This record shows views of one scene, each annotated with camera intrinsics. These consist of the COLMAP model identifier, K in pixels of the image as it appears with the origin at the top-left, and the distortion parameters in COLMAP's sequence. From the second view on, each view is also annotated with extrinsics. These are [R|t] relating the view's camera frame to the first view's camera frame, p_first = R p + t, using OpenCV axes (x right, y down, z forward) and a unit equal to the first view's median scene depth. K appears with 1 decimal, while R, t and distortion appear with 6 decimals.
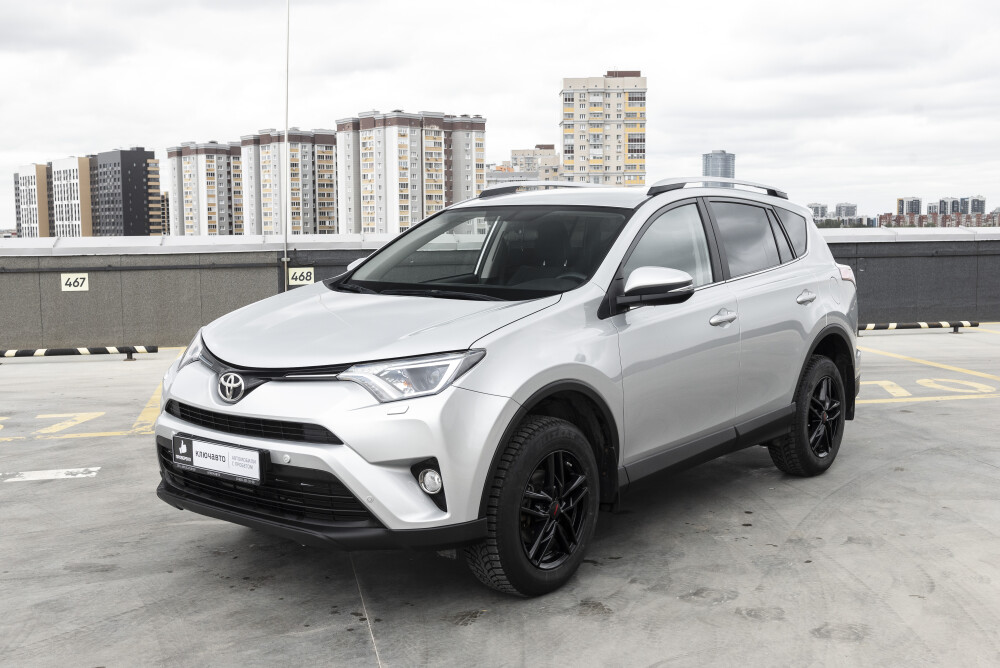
lens RADIAL K [[1066.1, 0, 523.8], [0, 1066.1, 362.7], [0, 0, 1]] dist [-0.028215, 0.000000]
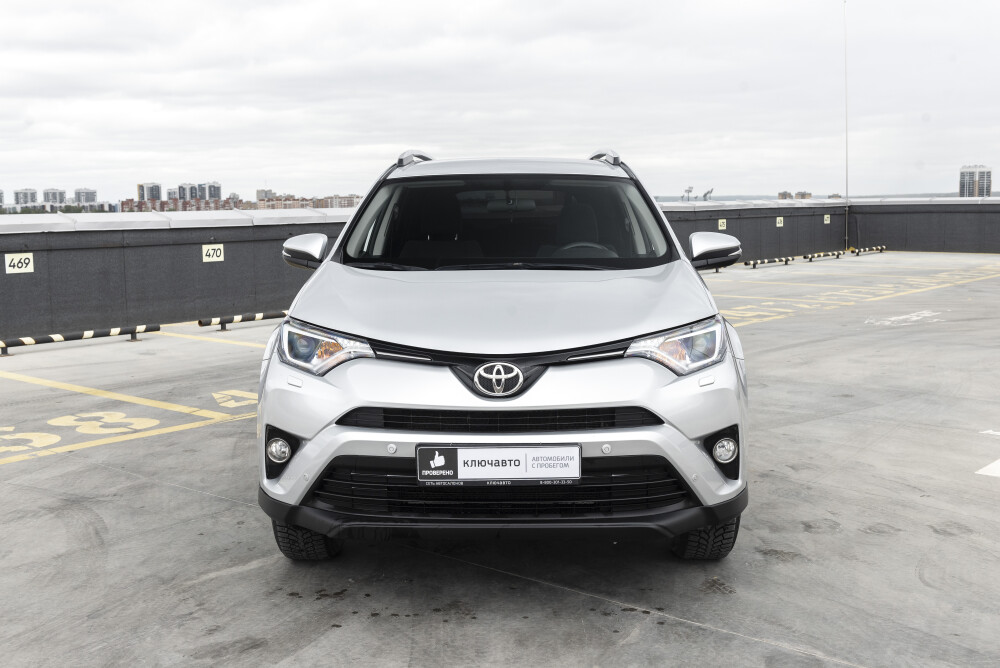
lens RADIAL K [[1089.9, 0, 514.8], [0, 1089.9, 336.3], [0, 0, 1]] dist [-0.023404, 0.000000]
pose [[0.798925, -0.078124, 0.596334, -0.778194], [0.083688, 0.996322, 0.018405, -0.026089], [-0.595579, 0.035202, 0.802525, 0.290278]]
